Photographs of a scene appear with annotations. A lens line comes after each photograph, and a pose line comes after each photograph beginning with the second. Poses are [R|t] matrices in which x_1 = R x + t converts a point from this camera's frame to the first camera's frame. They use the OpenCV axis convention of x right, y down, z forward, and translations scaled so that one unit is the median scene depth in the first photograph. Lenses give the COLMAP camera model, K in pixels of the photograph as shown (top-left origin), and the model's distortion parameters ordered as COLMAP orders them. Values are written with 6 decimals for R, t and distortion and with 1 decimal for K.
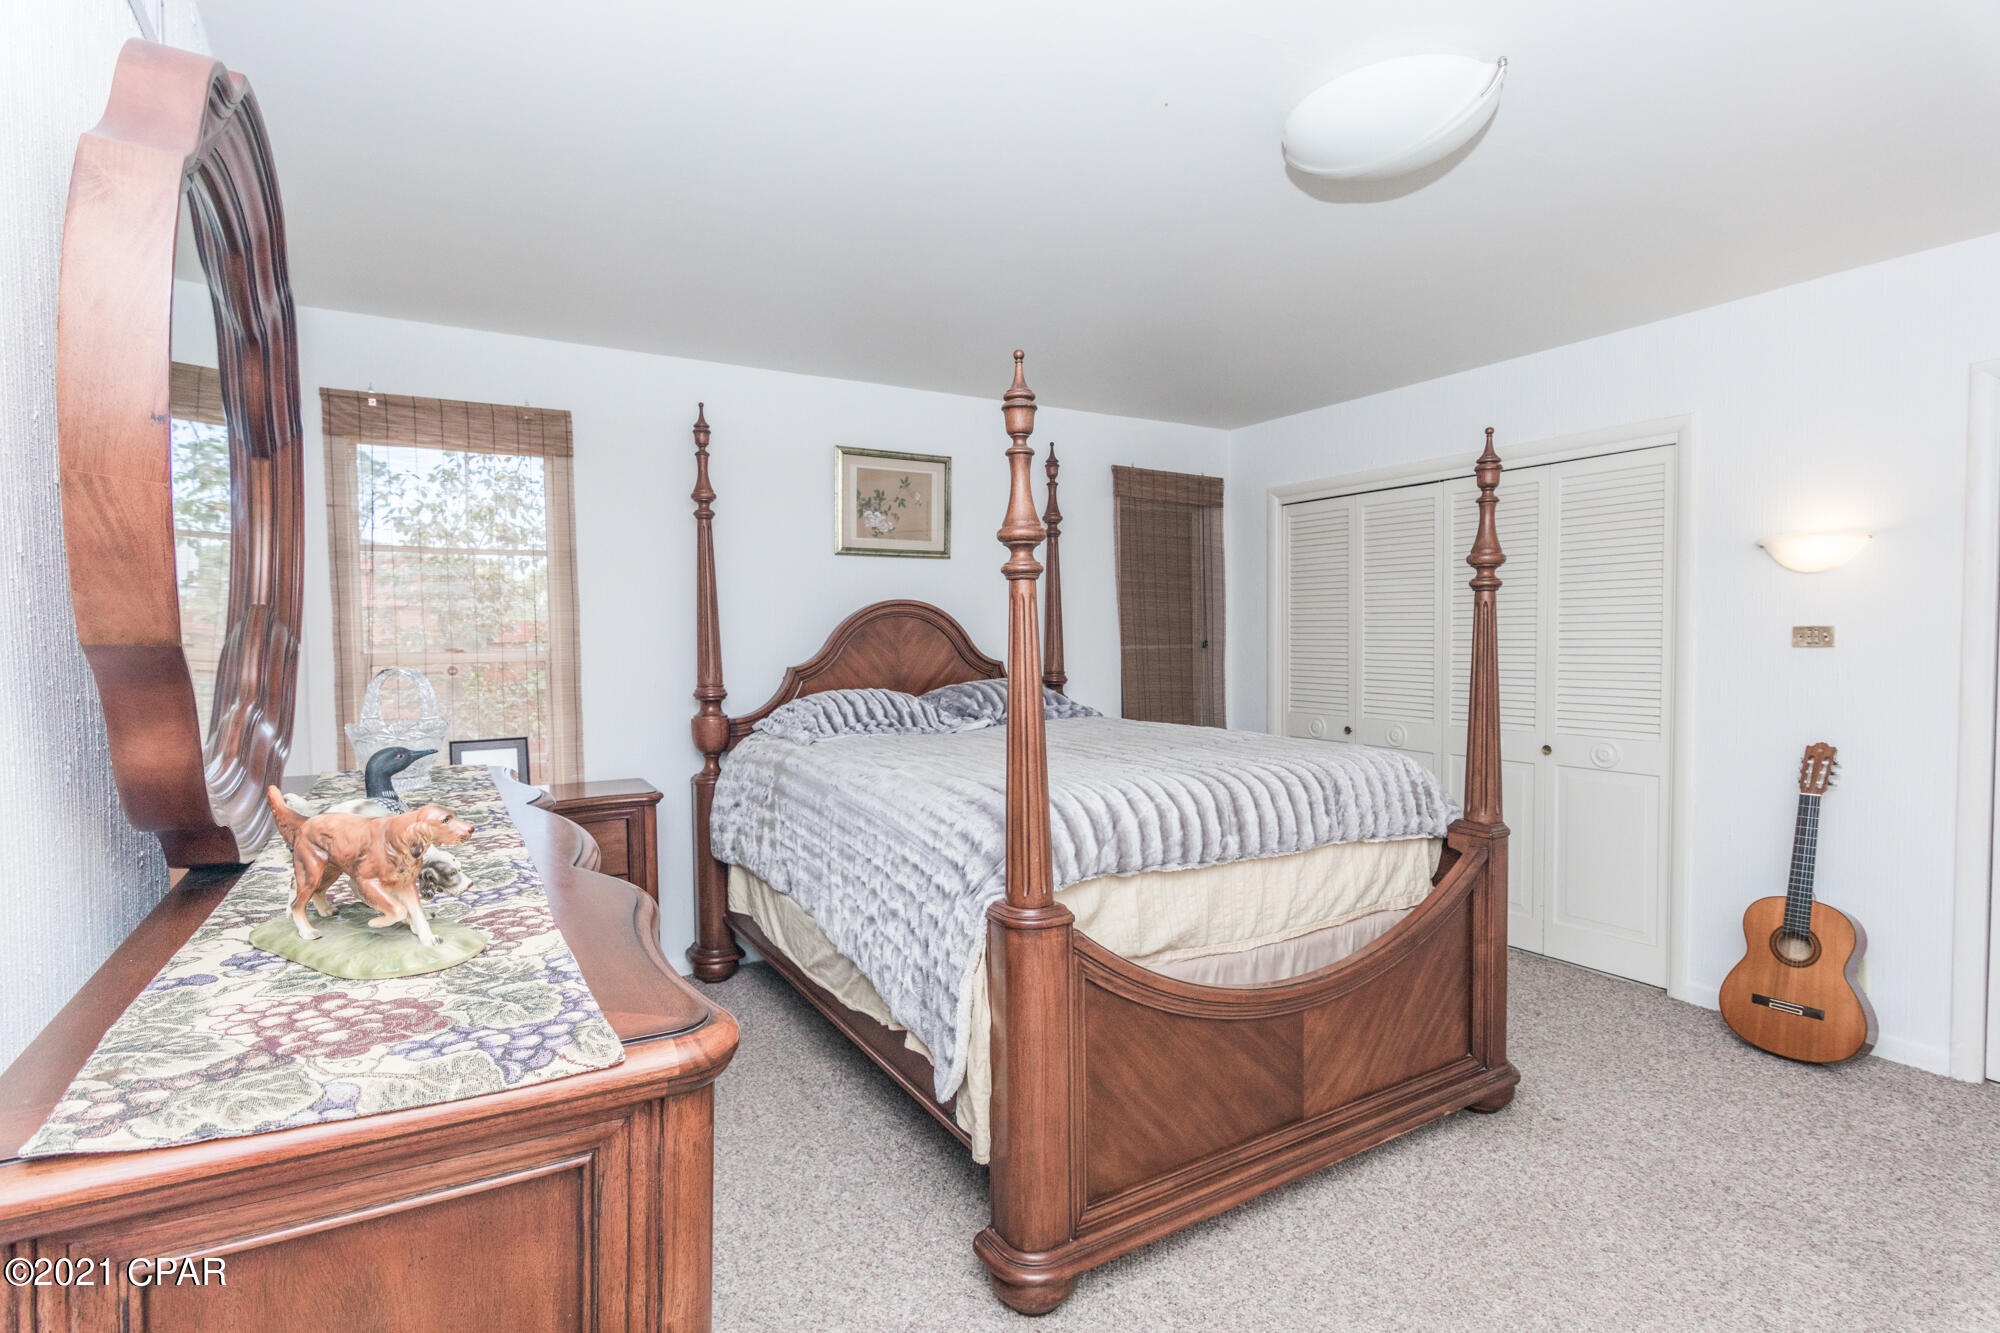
lens RADIAL K [[968.2, 0, 991.4], [0, 968.2, 672.3], [0, 0, 1]] dist [0.003128, 0.000386]
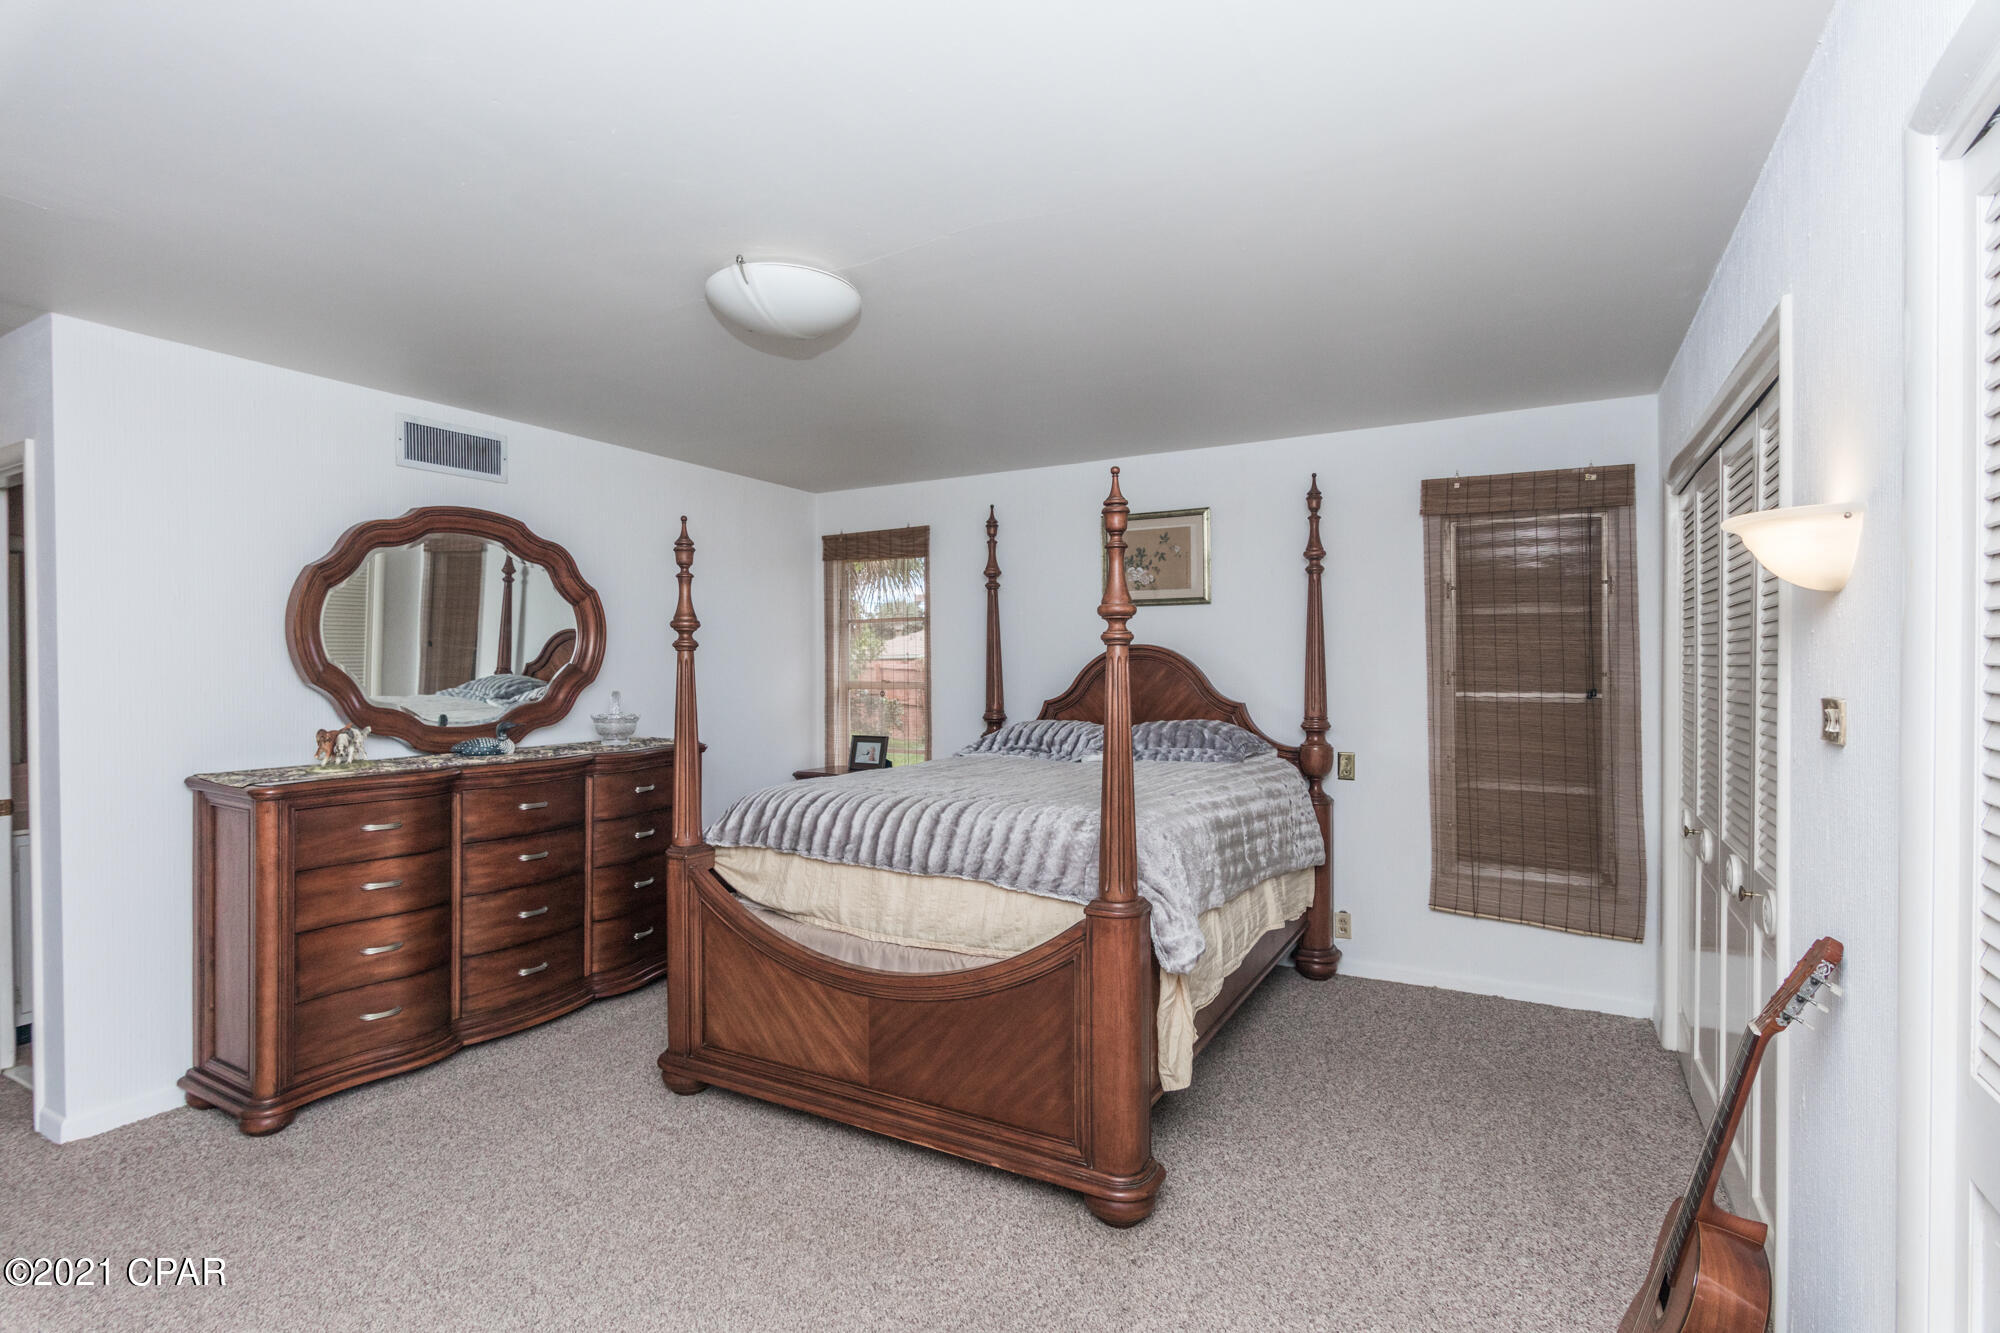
lens RADIAL K [[968.2, 0, 991.4], [0, 968.2, 672.3], [0, 0, 1]] dist [0.003128, 0.000386]
pose [[0.488548, 0.009763, -0.872482, 0.890529], [-0.040660, 0.999106, -0.011587, -0.025201], [0.871589, 0.041136, 0.488508, 0.335506]]
